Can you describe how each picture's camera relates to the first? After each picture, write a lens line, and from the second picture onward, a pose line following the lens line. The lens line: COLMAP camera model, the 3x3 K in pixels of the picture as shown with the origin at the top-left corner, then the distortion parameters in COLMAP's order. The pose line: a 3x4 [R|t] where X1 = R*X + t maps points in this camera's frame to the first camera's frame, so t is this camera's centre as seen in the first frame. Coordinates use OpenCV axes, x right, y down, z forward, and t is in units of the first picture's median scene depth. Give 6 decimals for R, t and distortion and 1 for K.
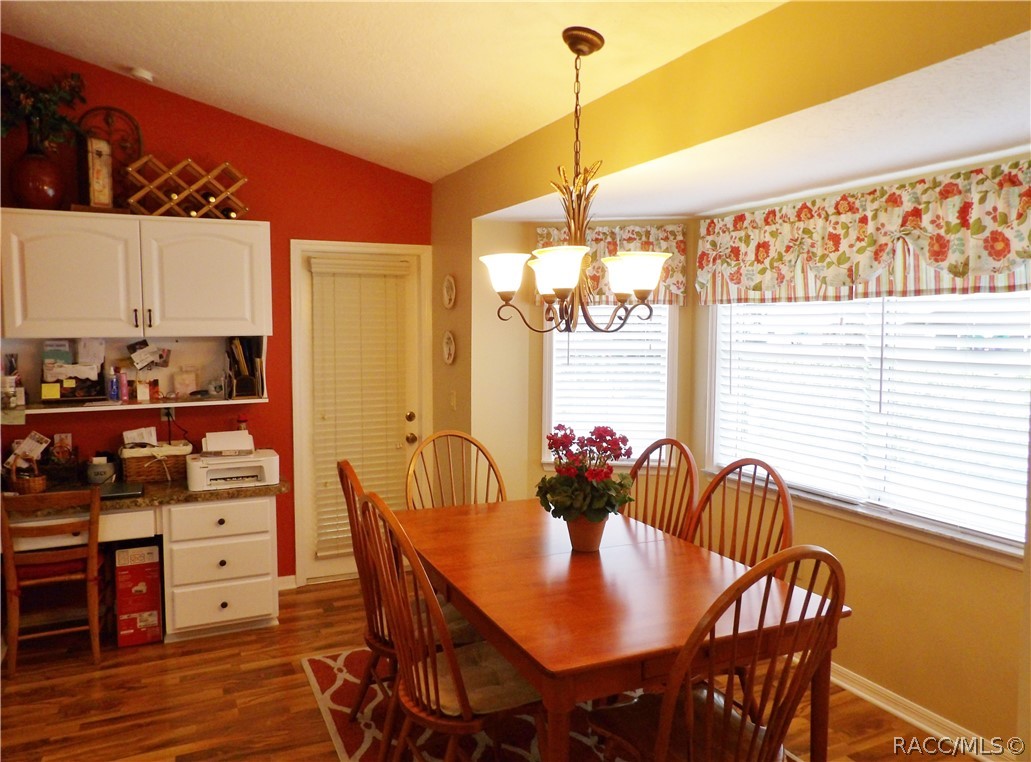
lens RADIAL K [[743.2, 0, 516.5], [0, 743.2, 380.9], [0, 0, 1]] dist [-0.035638, 0.038573]
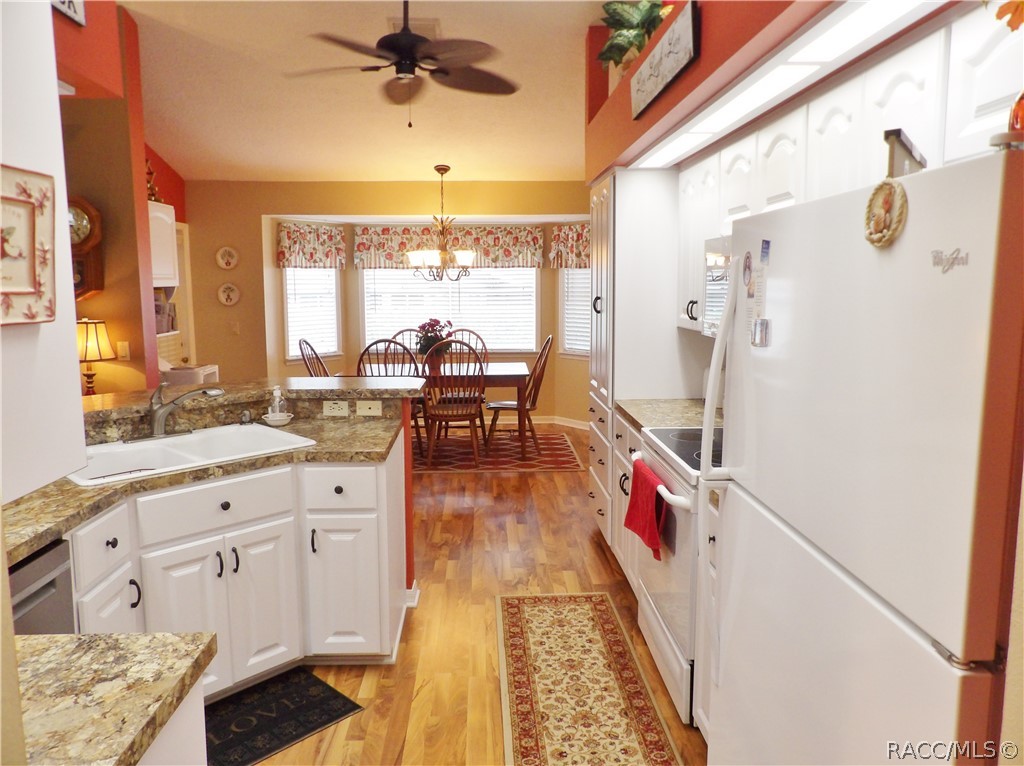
lens RADIAL K [[738.2, 0, 501.9], [0, 738.2, 377.9], [0, 0, 1]] dist [-0.035638, 0.038573]
pose [[0.402811, -0.118480, 0.907582, -1.971279], [0.072448, 0.992602, 0.097425, 0.030101], [-0.912411, 0.026509, 0.408415, -0.207304]]
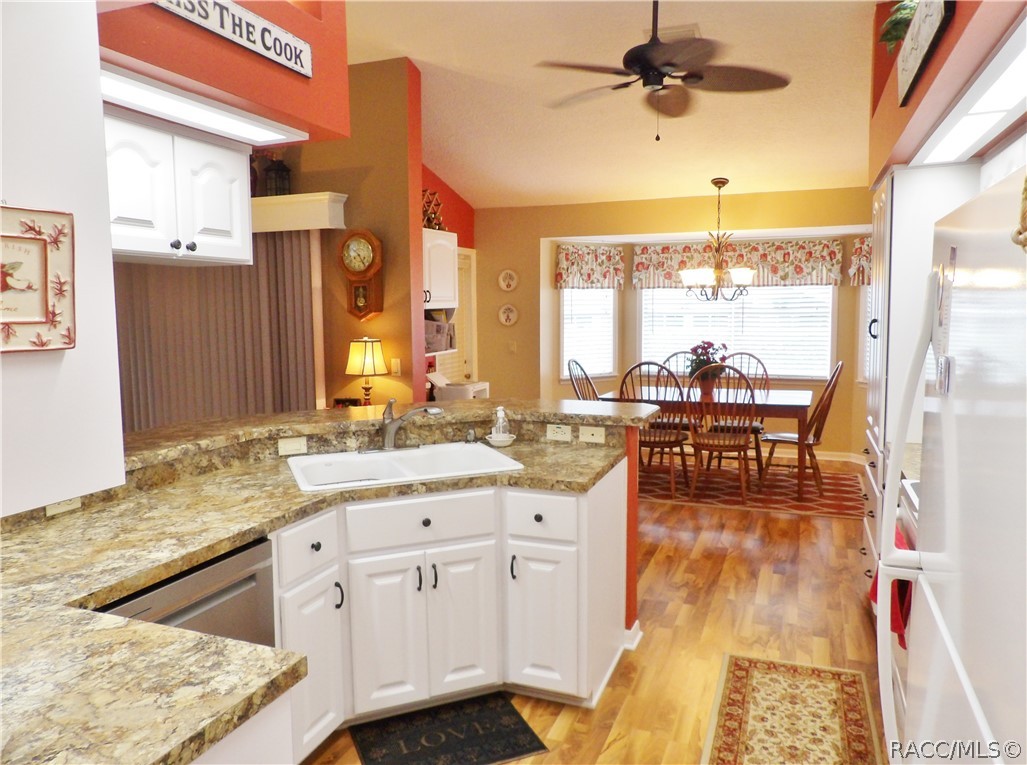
lens RADIAL K [[740.3, 0, 511.4], [0, 740.3, 377.0], [0, 0, 1]] dist [-0.035638, 0.038573]
pose [[0.734941, -0.074188, 0.674061, -1.835095], [0.062085, 0.997184, 0.042060, 0.034307], [-0.675283, 0.010938, 0.737477, -0.292672]]
